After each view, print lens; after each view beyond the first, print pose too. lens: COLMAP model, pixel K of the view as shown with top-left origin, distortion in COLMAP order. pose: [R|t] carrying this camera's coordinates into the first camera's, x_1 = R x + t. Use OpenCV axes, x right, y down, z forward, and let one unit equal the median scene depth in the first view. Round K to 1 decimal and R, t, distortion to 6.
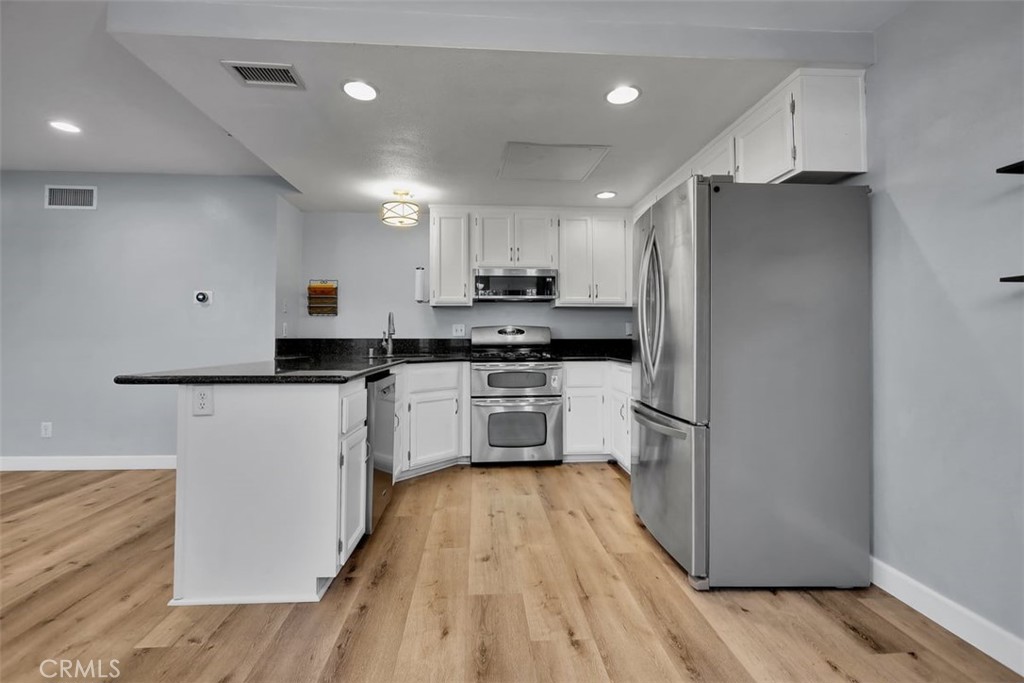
lens RADIAL K [[458.3, 0, 508.2], [0, 458.3, 326.5], [0, 0, 1]] dist [-0.004797, 0.000867]
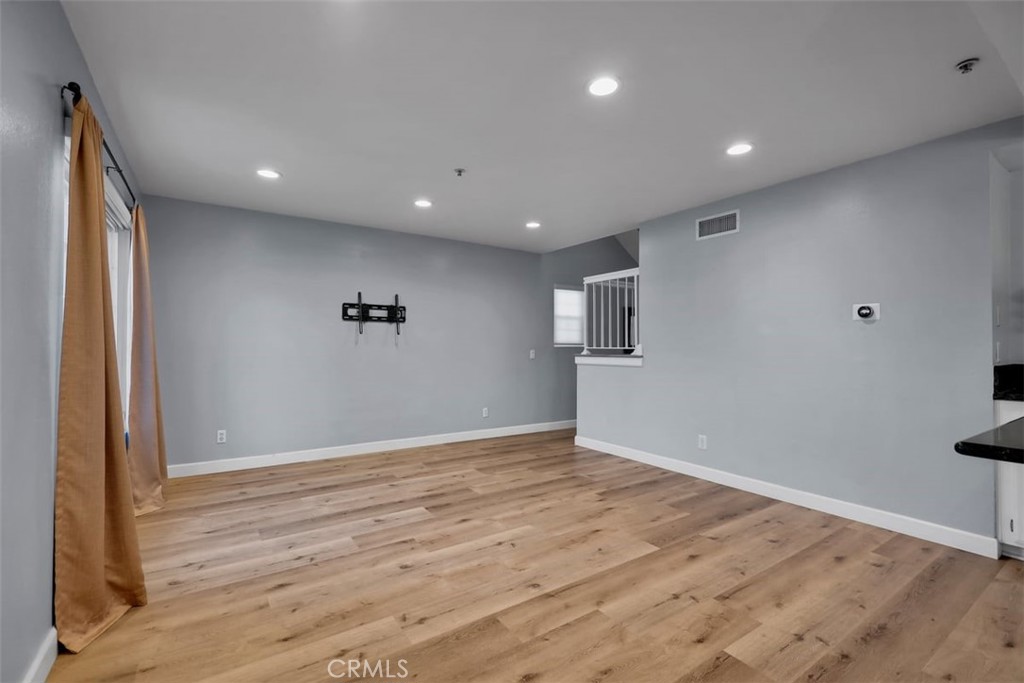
lens RADIAL K [[451.0, 0, 508.0], [0, 451.0, 338.7], [0, 0, 1]] dist [-0.005548, 0.001336]
pose [[0.501794, -0.014402, -0.864867, -0.301268], [0.017746, 0.999822, -0.006353, -0.023040], [0.864805, -0.012160, 0.501960, 0.055478]]
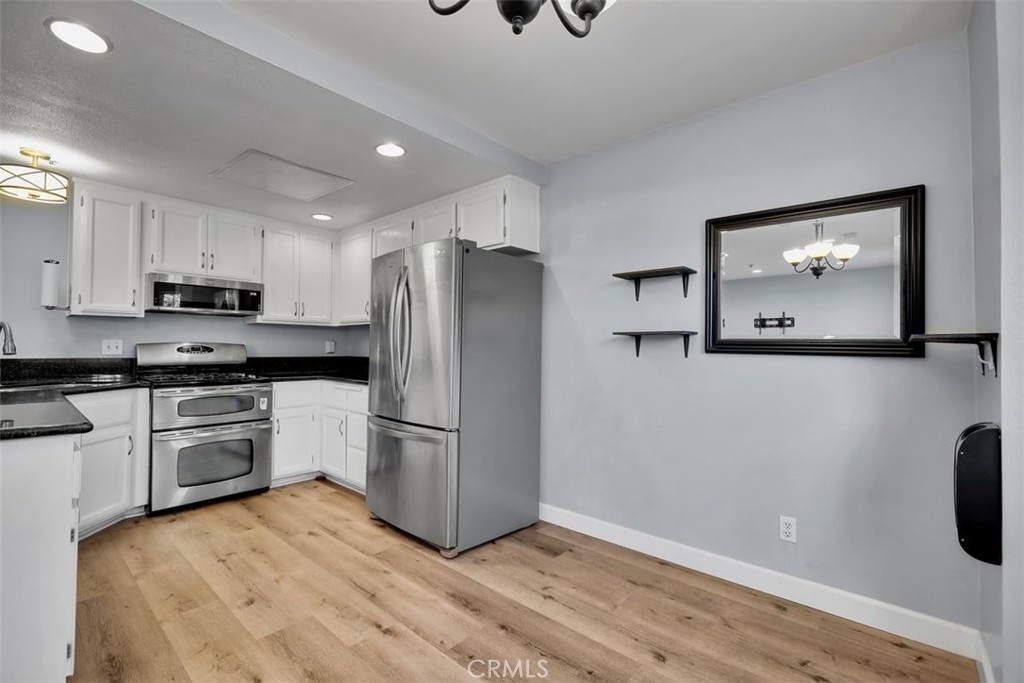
lens RADIAL K [[451.0, 0, 508.0], [0, 451.0, 338.7], [0, 0, 1]] dist [-0.005548, 0.001336]
pose [[0.714173, 0.020433, 0.699671, -0.192770], [-0.024160, 0.999698, -0.004534, -0.022406], [-0.699552, -0.013666, 0.714451, -0.008987]]
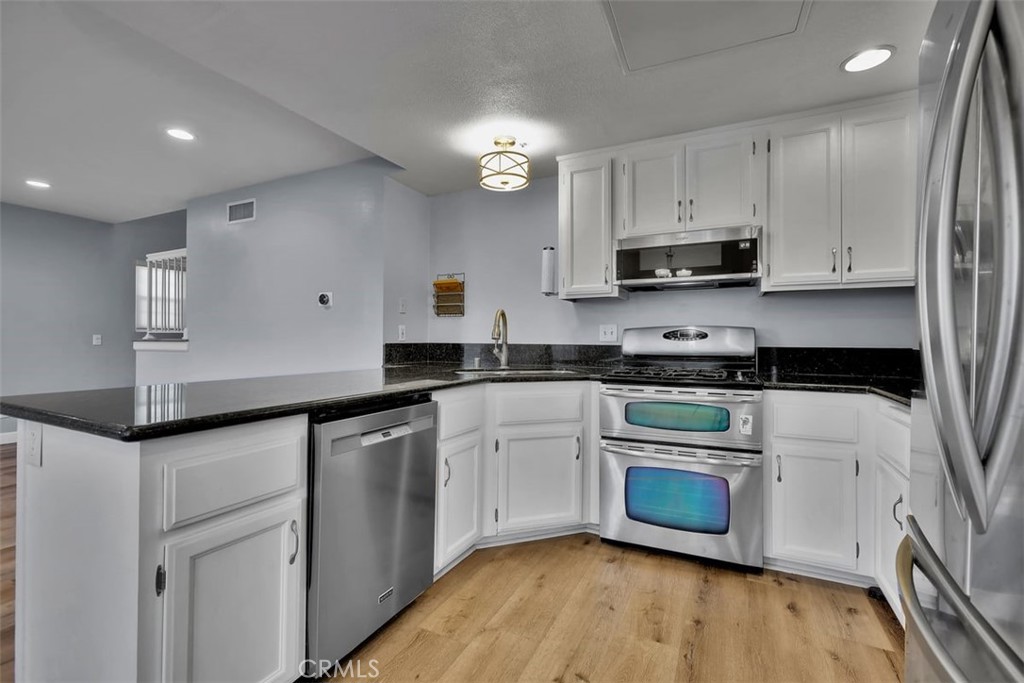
lens RADIAL K [[451.0, 0, 508.0], [0, 451.0, 338.7], [0, 0, 1]] dist [-0.005548, 0.001336]
pose [[0.863055, 0.003835, -0.505095, 0.129118], [0.007948, 0.999744, 0.021172, 0.000989], [0.505047, -0.022287, 0.862804, 0.390232]]
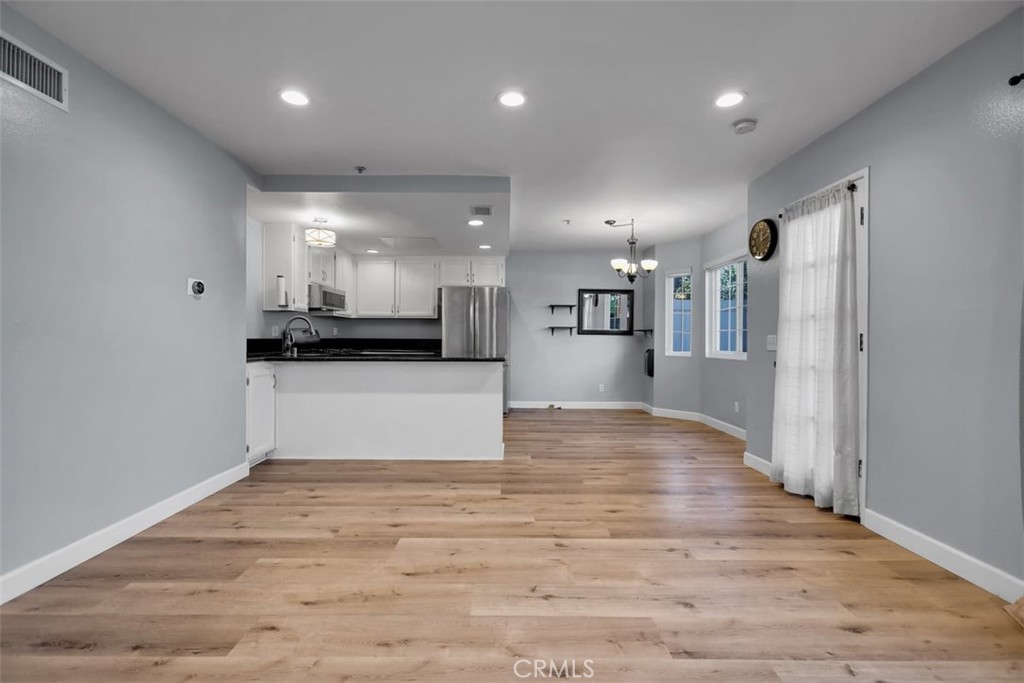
lens RADIAL K [[451.0, 0, 508.0], [0, 451.0, 338.7], [0, 0, 1]] dist [-0.005548, 0.001336]
pose [[0.065621, -0.002847, 0.997841, -1.419126], [-0.029677, 0.999548, 0.004803, 0.004993], [-0.997403, -0.029928, 0.065507, 0.412581]]
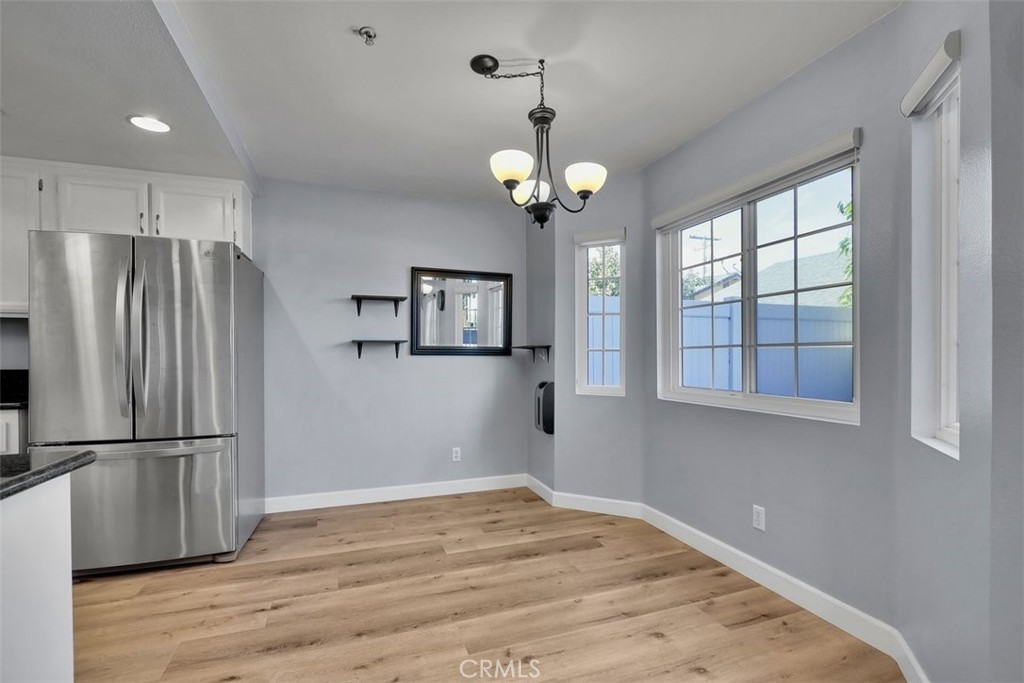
lens RADIAL K [[463.2, 0, 505.9], [0, 463.2, 357.0], [0, 0, 1]] dist [-0.003909, 0.000163]
pose [[-0.266092, -0.009859, 0.963897, -0.552992], [-0.021451, 0.999761, 0.004304, -0.016241], [-0.963709, -0.019532, -0.266240, 0.315451]]
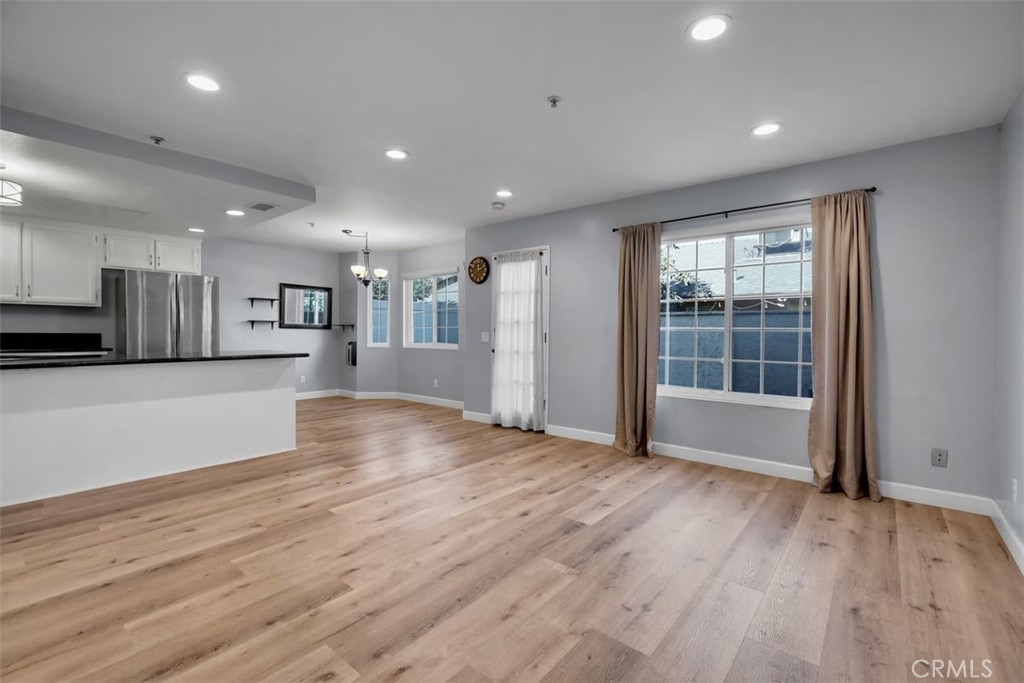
lens RADIAL K [[451.0, 0, 508.0], [0, 451.0, 338.7], [0, 0, 1]] dist [-0.005548, 0.001336]
pose [[-0.723949, -0.020178, 0.689558, -1.516516], [-0.027834, 0.999613, 0.000029, 0.004244], [-0.689292, -0.019172, -0.724230, 0.943332]]
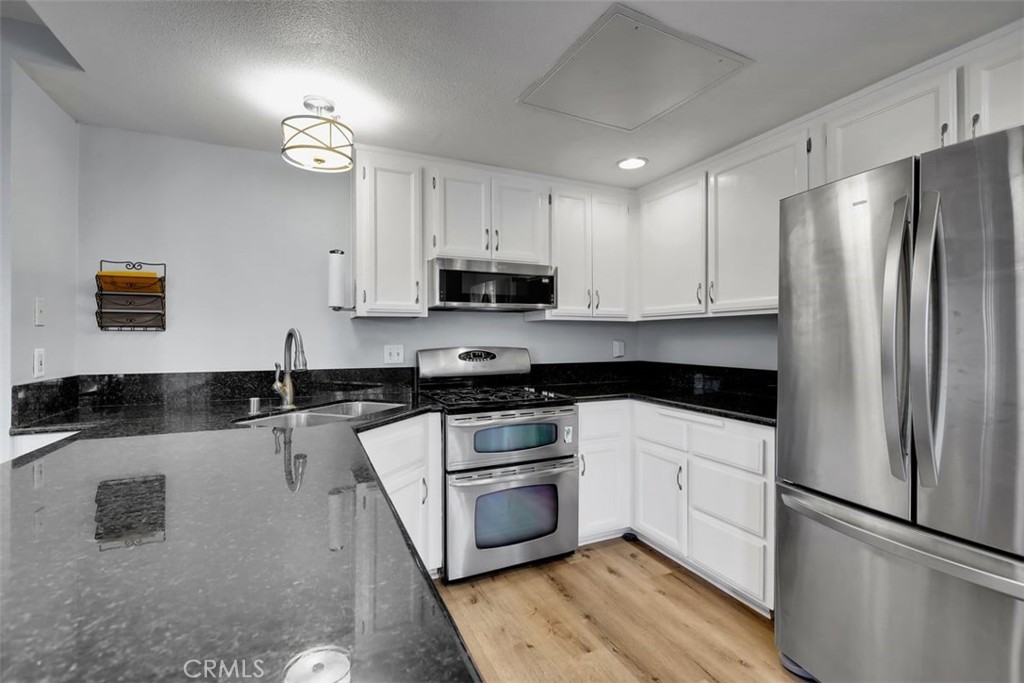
lens RADIAL K [[451.0, 0, 508.0], [0, 451.0, 338.7], [0, 0, 1]] dist [-0.005548, 0.001336]
pose [[0.936496, -0.001328, 0.350676, -0.213218], [-0.007892, 0.999660, 0.024863, -0.035796], [-0.350590, -0.026051, 0.936167, 0.428844]]
